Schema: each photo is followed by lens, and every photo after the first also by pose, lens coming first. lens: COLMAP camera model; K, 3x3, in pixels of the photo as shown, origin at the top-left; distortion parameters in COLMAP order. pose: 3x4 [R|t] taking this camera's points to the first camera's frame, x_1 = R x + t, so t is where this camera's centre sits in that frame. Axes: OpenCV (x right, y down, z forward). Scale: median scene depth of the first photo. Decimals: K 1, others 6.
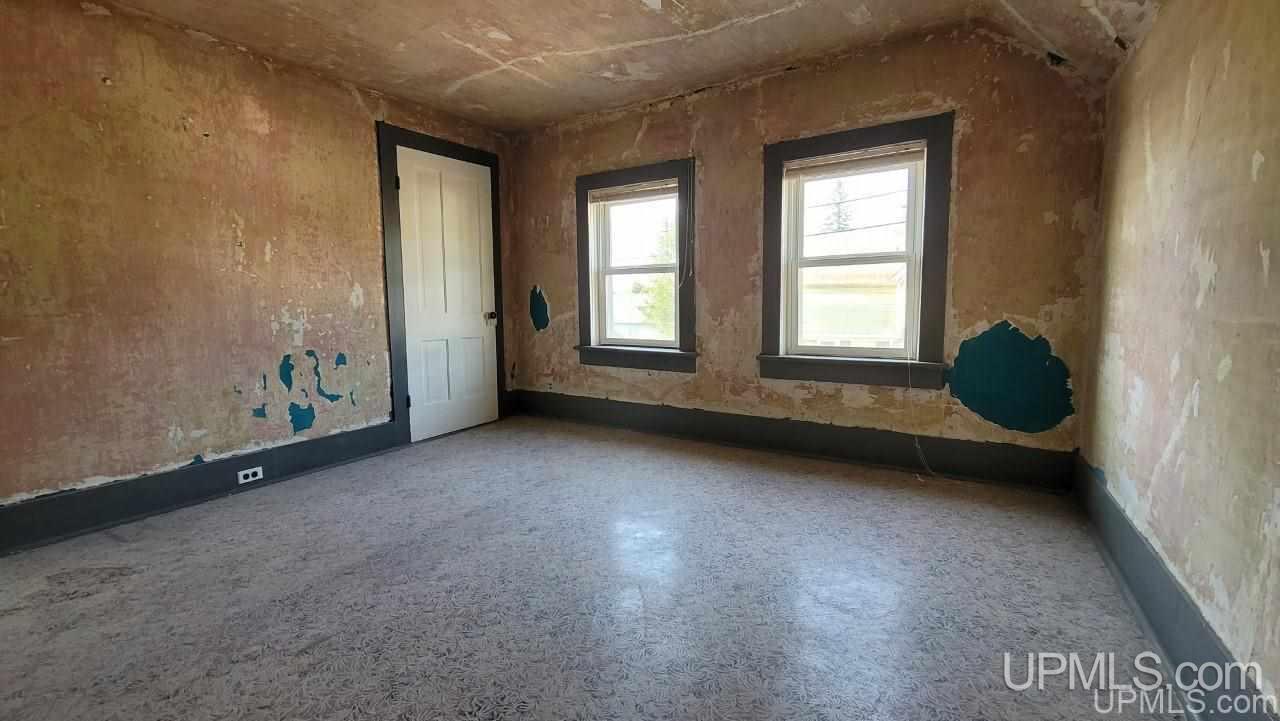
lens RADIAL K [[526.0, 0, 636.9], [0, 526.0, 355.7], [0, 0, 1]] dist [-0.004953, 0.002181]
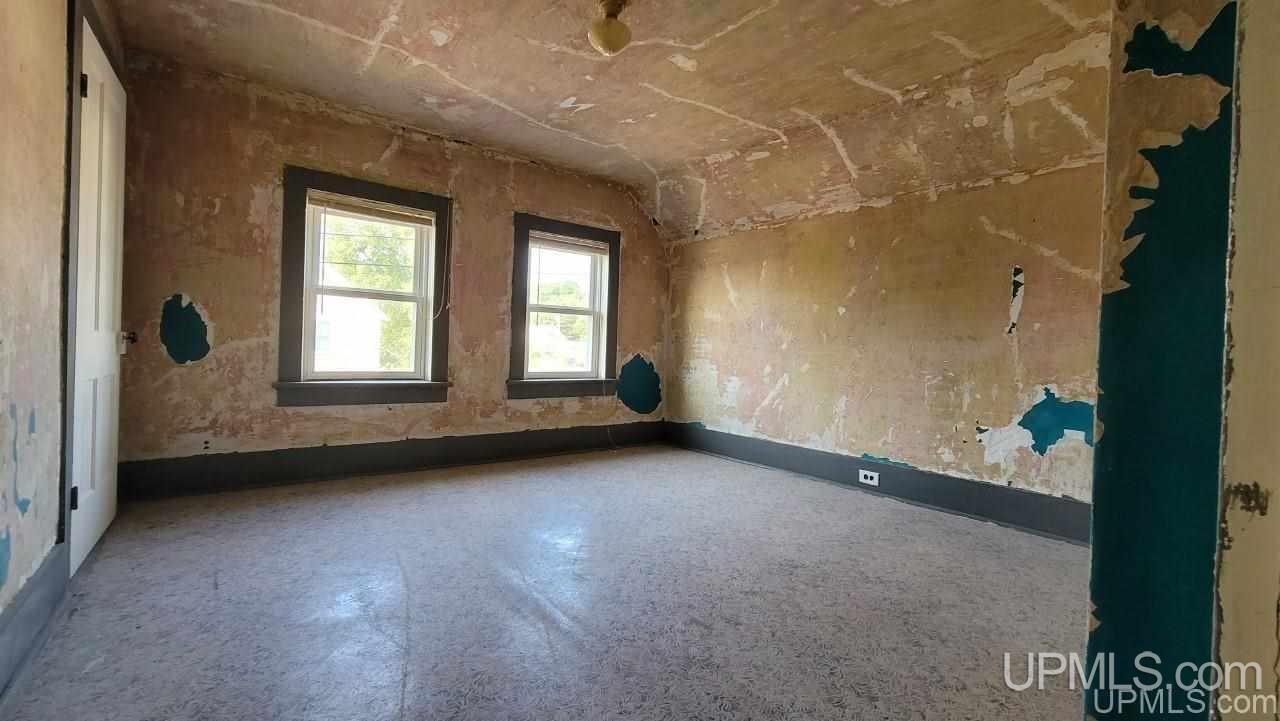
lens RADIAL K [[526.0, 0, 635.6], [0, 526.0, 358.8], [0, 0, 1]] dist [-0.004953, 0.002181]
pose [[0.329282, 0.002176, 0.944229, -0.787856], [0.058832, 0.998007, -0.022816, -0.006525], [-0.942397, 0.063064, 0.328497, 0.320431]]
